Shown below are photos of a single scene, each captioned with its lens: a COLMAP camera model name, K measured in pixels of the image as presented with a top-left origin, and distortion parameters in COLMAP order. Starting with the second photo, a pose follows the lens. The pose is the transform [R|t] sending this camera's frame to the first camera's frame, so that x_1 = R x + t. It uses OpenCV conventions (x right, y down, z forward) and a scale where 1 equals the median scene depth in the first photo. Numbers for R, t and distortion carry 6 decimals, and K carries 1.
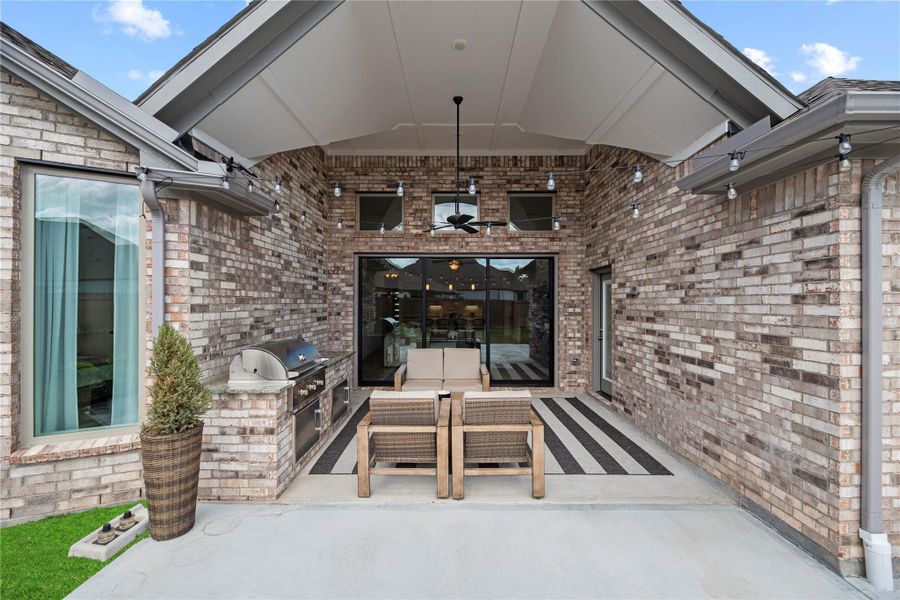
lens RADIAL K [[361.2, 0, 448.0], [0, 361.2, 301.7], [0, 0, 1]] dist [0.001384, 0.000050]
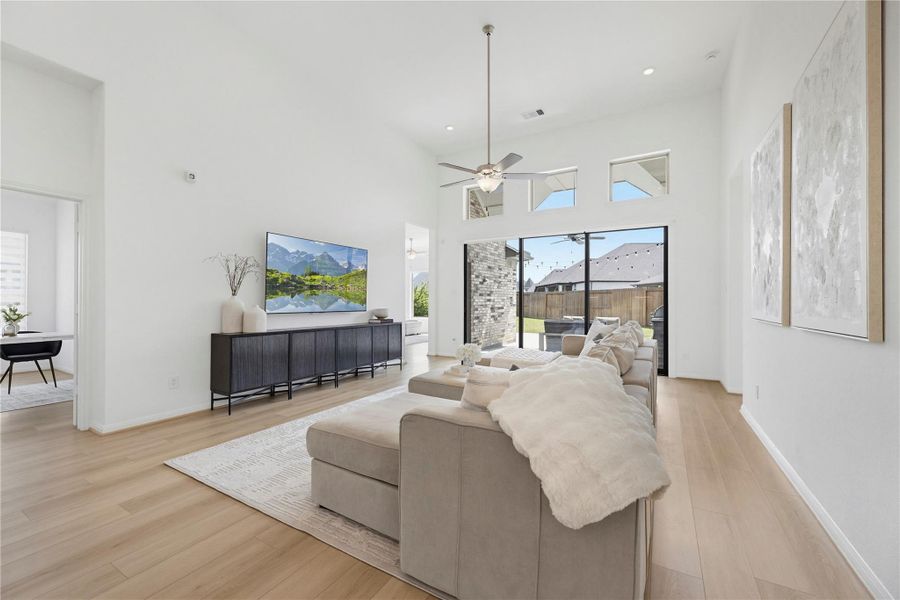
lens RADIAL K [[372.0, 0, 450.0], [0, 372.0, 300.0], [0, 0, 1]] dist [0.067517, -0.000006]
pose [[-0.866279, 0.000524, 0.499560, -0.505947], [-0.002640, 0.999981, -0.005625, 0.124496], [-0.499554, -0.006192, -0.866261, 4.077405]]
